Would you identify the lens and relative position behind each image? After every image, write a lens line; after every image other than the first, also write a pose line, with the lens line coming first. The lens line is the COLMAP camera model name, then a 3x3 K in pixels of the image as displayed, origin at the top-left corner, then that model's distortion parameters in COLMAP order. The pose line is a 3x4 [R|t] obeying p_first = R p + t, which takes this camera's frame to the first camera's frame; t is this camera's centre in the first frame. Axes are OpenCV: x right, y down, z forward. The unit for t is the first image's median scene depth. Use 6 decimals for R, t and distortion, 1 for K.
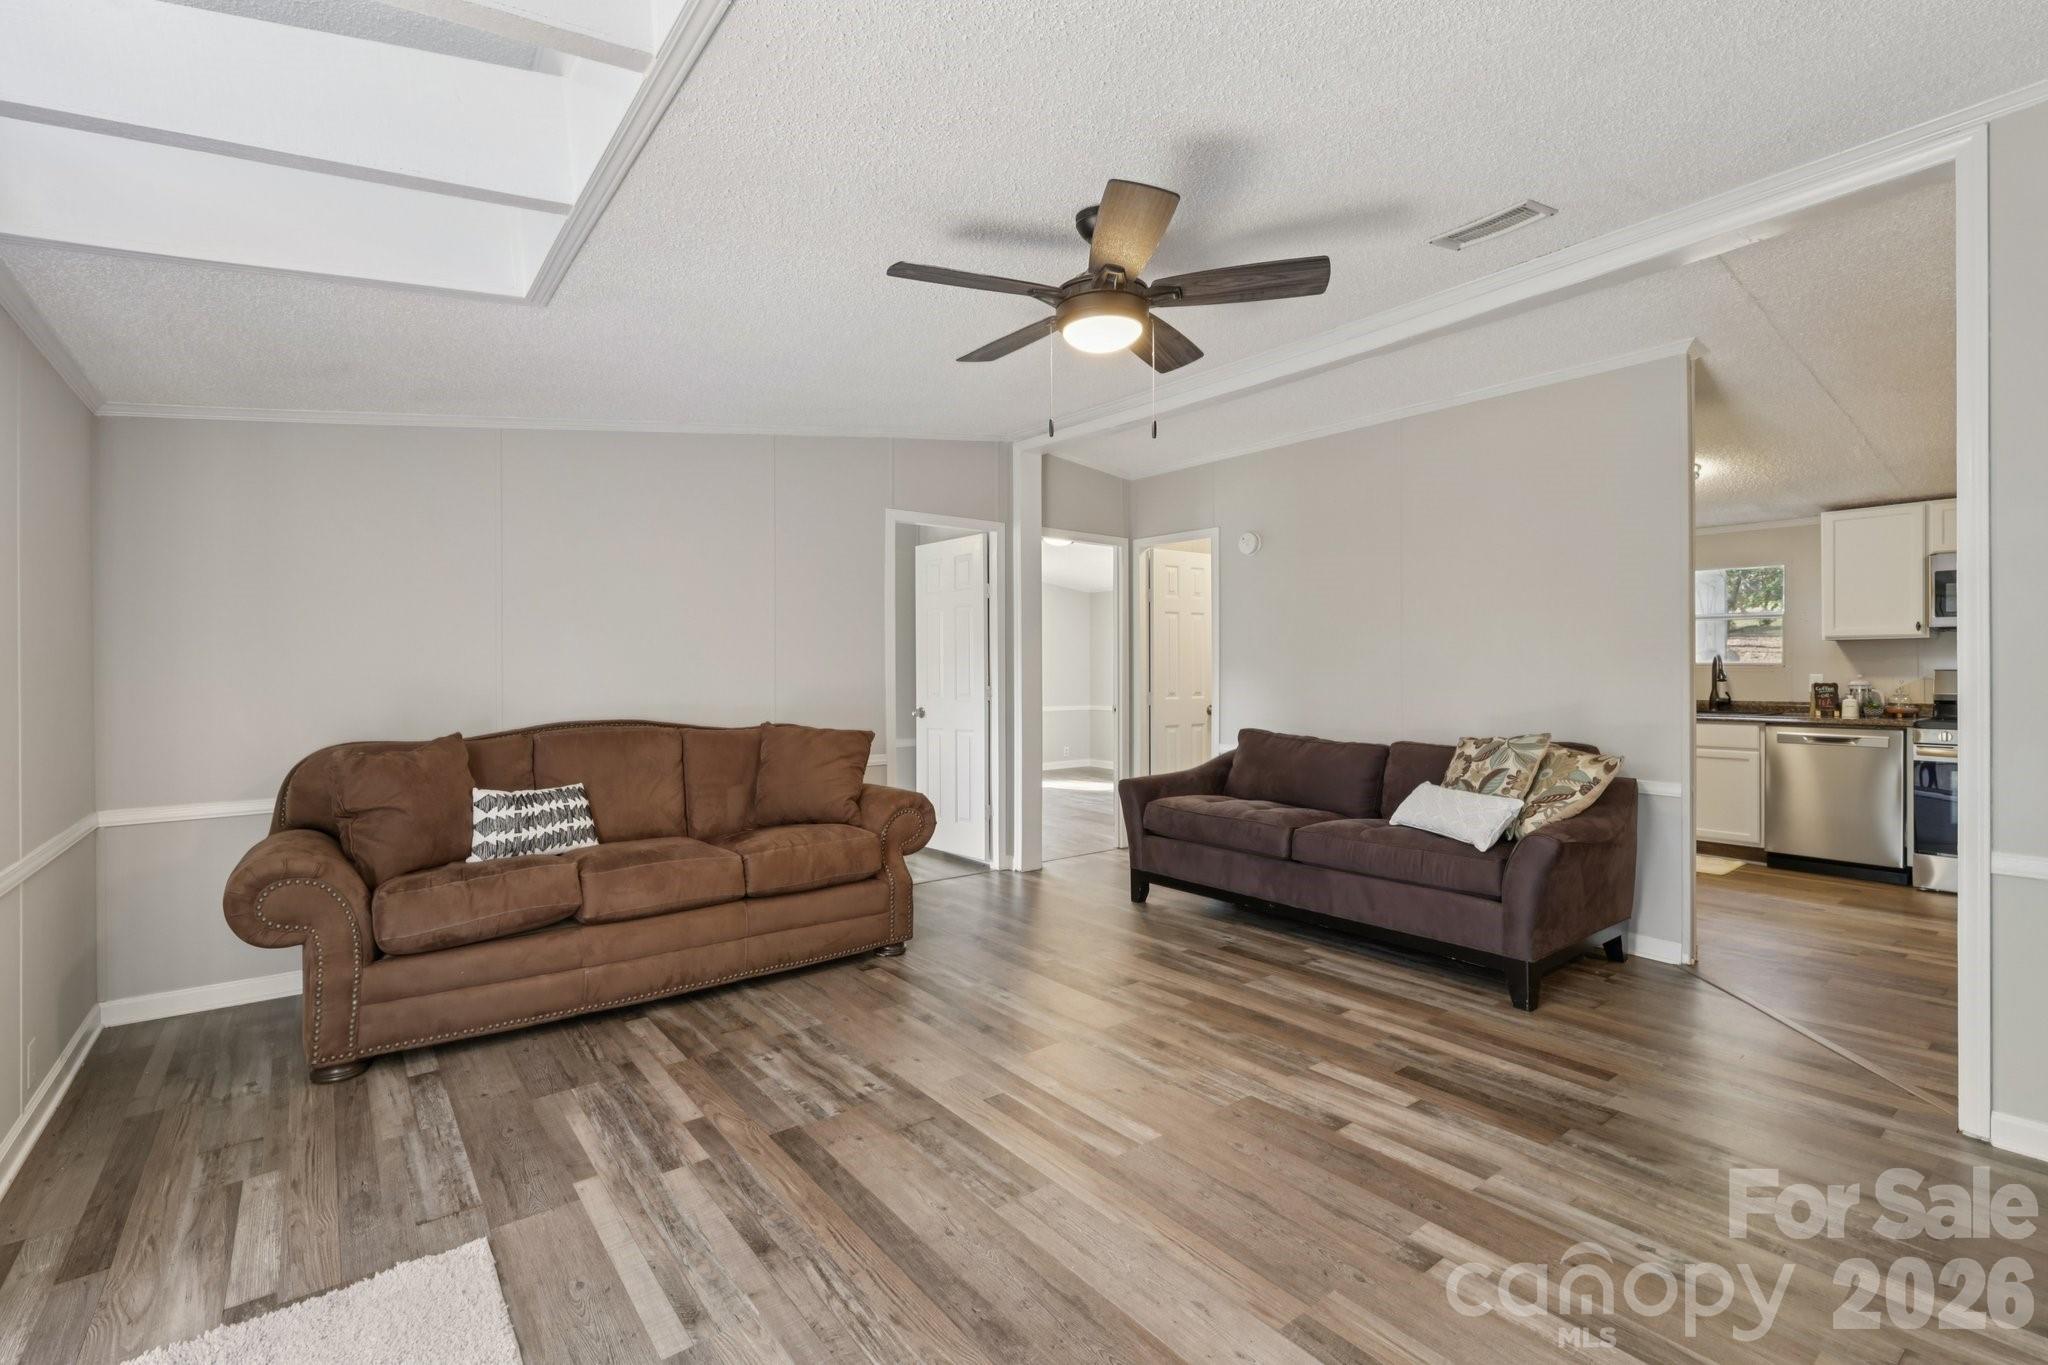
lens RADIAL K [[910.5, 0, 1022.4], [0, 910.5, 669.9], [0, 0, 1]] dist [-0.002026, -0.000185]
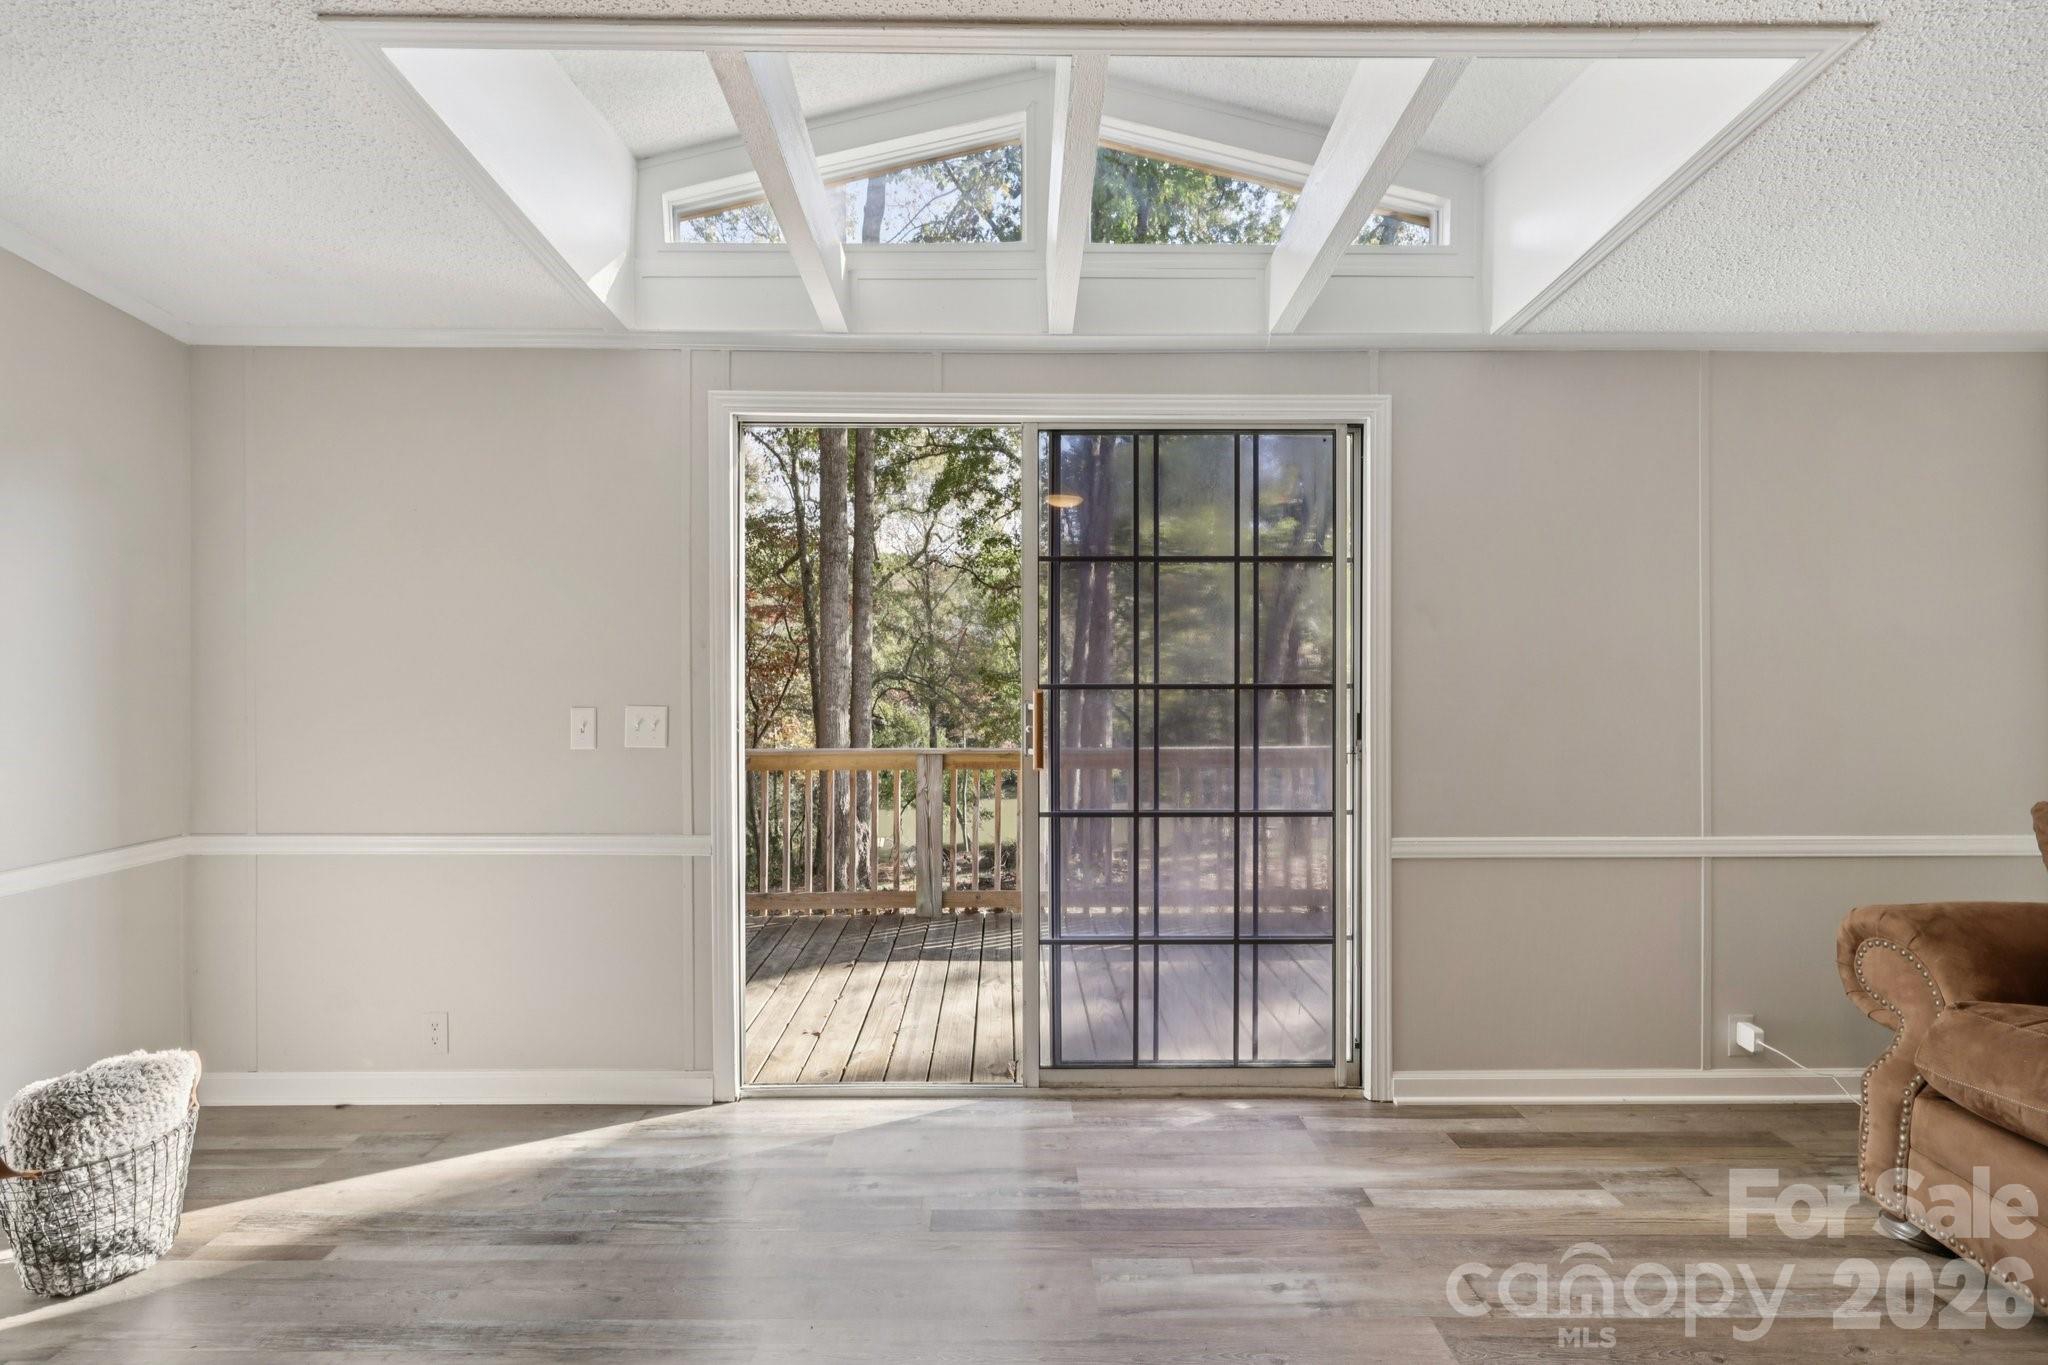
lens RADIAL K [[933.1, 0, 1026.6], [0, 933.1, 671.4], [0, 0, 1]] dist [-0.000217, -0.000144]
pose [[-0.611973, 0.015298, -0.790730, 0.295855], [-0.002719, 0.999766, 0.021447, -0.007442], [0.790874, 0.015274, -0.611789, 1.124867]]
